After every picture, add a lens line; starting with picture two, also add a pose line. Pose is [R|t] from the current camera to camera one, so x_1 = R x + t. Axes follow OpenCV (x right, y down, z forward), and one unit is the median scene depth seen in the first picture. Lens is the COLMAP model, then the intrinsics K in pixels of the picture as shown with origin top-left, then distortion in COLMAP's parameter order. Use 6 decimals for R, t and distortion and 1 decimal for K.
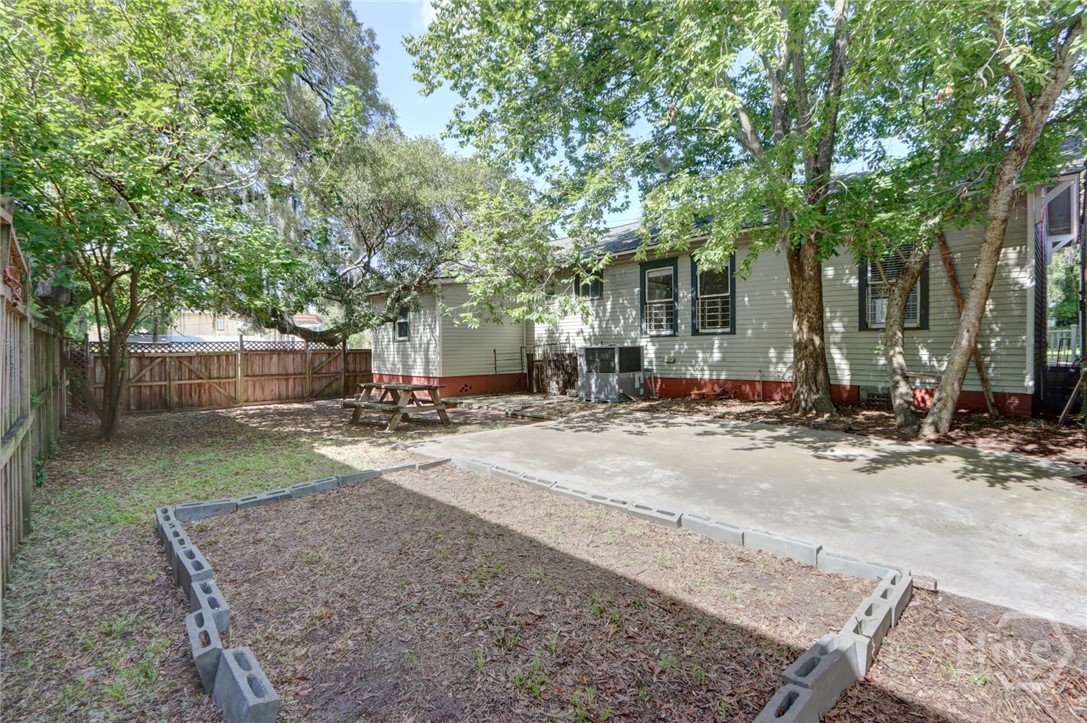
lens RADIAL K [[514.9, 0, 520.0], [0, 514.9, 359.8], [0, 0, 1]] dist [-0.009898, 0.000174]
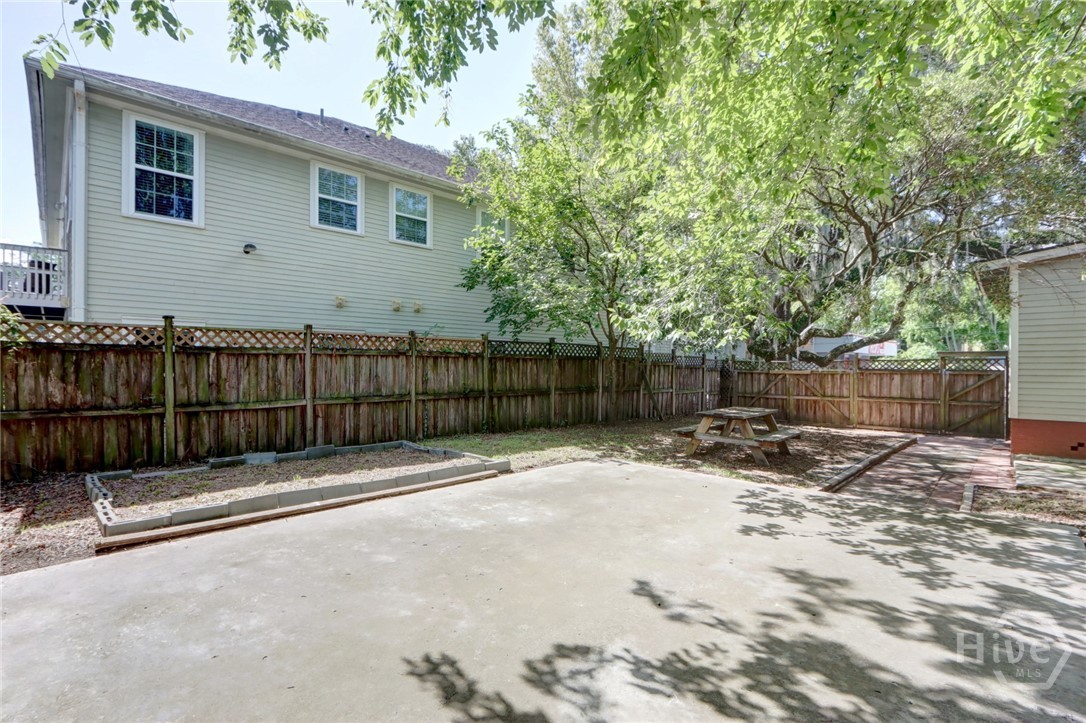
lens RADIAL K [[514.4, 0, 519.5], [0, 514.4, 359.8], [0, 0, 1]] dist [-0.009898, 0.000174]
pose [[0.022433, -0.002850, -0.999744, 0.413102], [-0.026167, 0.999652, -0.003437, -0.017014], [0.999406, 0.026237, 0.022350, 0.390504]]
